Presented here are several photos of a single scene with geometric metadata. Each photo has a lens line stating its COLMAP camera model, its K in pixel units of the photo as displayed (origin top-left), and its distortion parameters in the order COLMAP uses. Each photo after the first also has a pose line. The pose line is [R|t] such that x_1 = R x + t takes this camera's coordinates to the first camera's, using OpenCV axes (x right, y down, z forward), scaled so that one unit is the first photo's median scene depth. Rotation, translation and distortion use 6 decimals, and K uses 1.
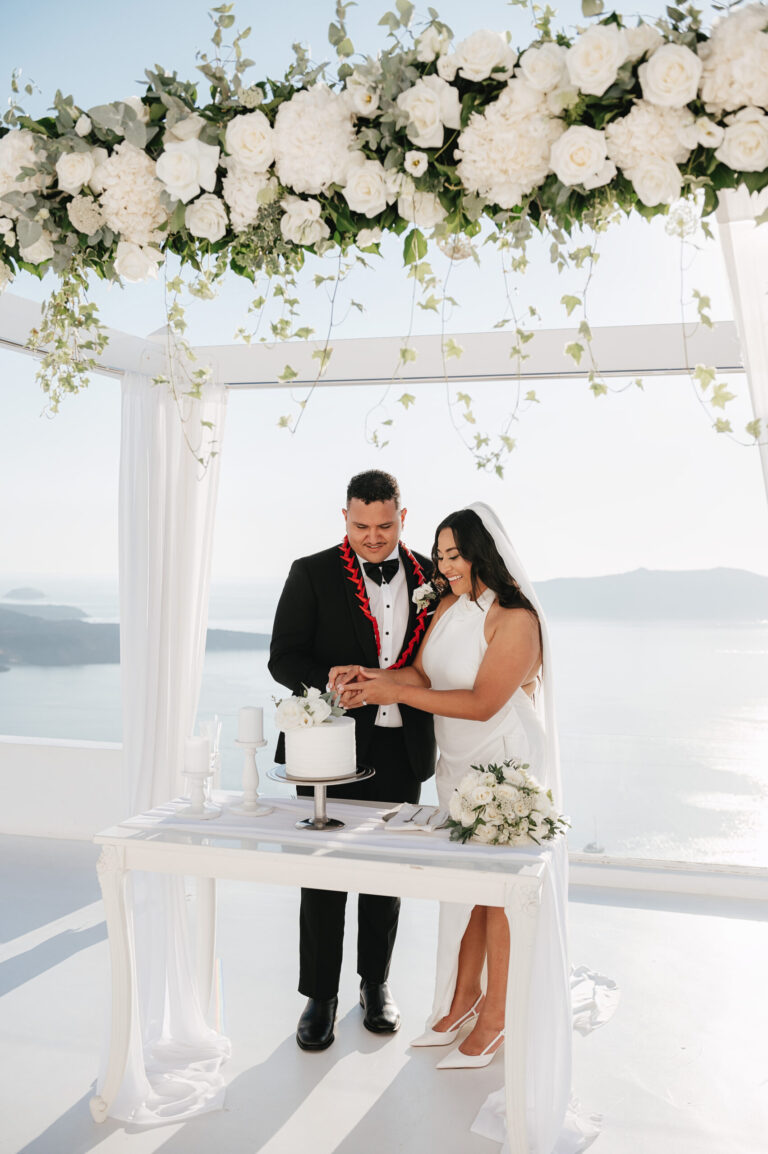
lens RADIAL K [[1140.6, 0, 384.0], [0, 1140.6, 577.0], [0, 0, 1]] dist [-0.004057, 0.005785]
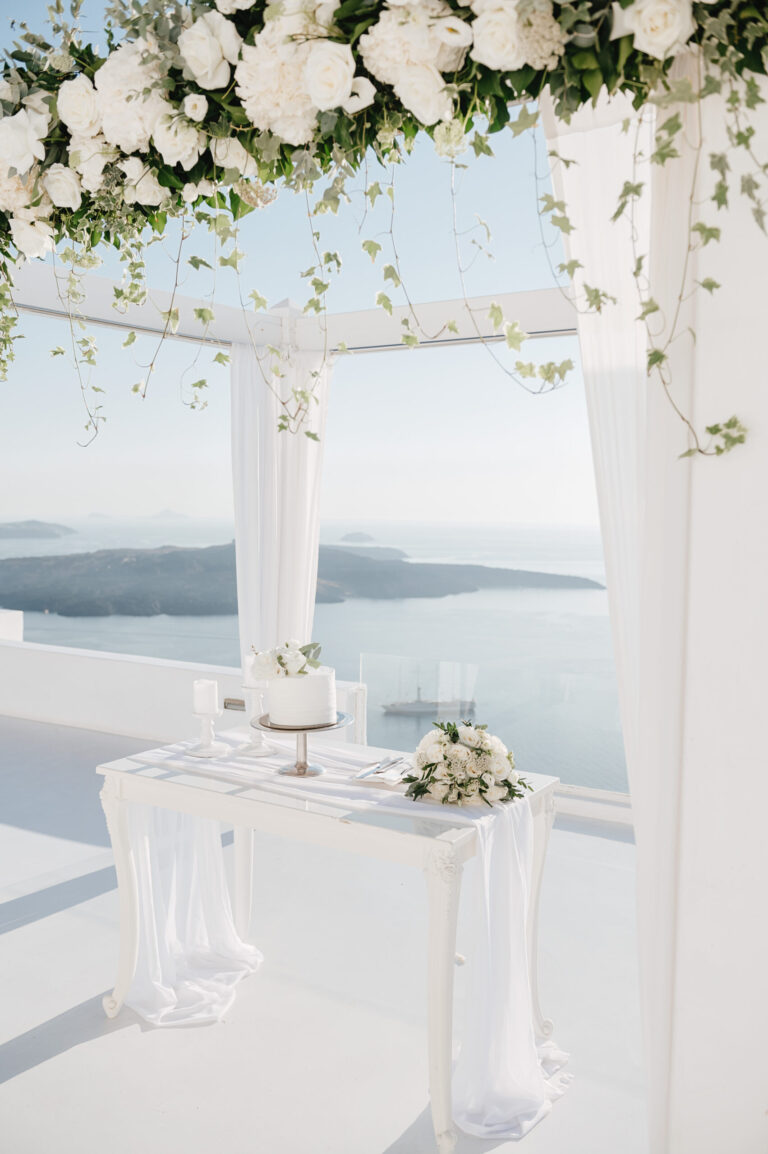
lens RADIAL K [[995.9, 0, 384.0], [0, 995.9, 577.0], [0, 0, 1]] dist [0.032039, -0.099144]
pose [[0.961601, 0.015635, -0.274007, 0.282345], [-0.001011, 0.998571, 0.053431, -0.010860], [0.274451, -0.051102, 0.960242, 0.152929]]
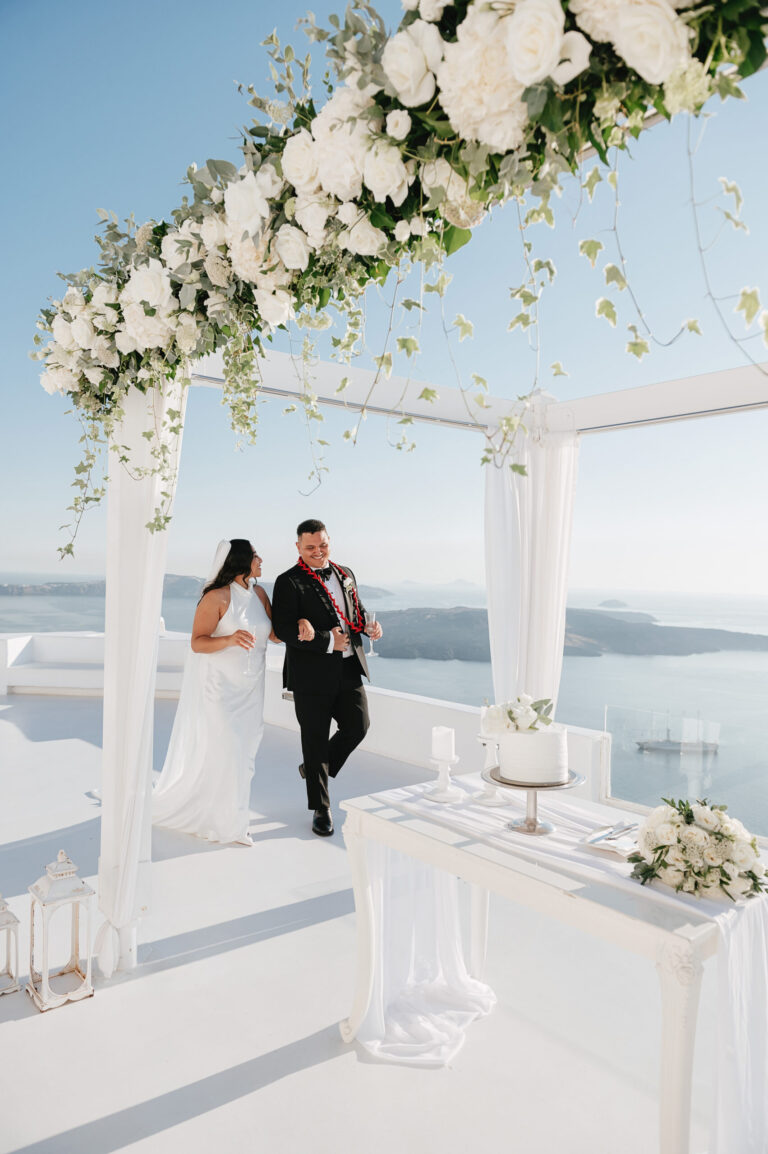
lens RADIAL K [[785.6, 0, 386.0], [0, 785.6, 562.2], [0, 0, 1]] dist [-0.009903, -0.004661]
pose [[0.832929, -0.000633, -0.553379, 0.245332], [-0.020705, 0.999263, -0.032308, -0.000378], [0.552992, 0.038368, 0.832303, 0.340514]]
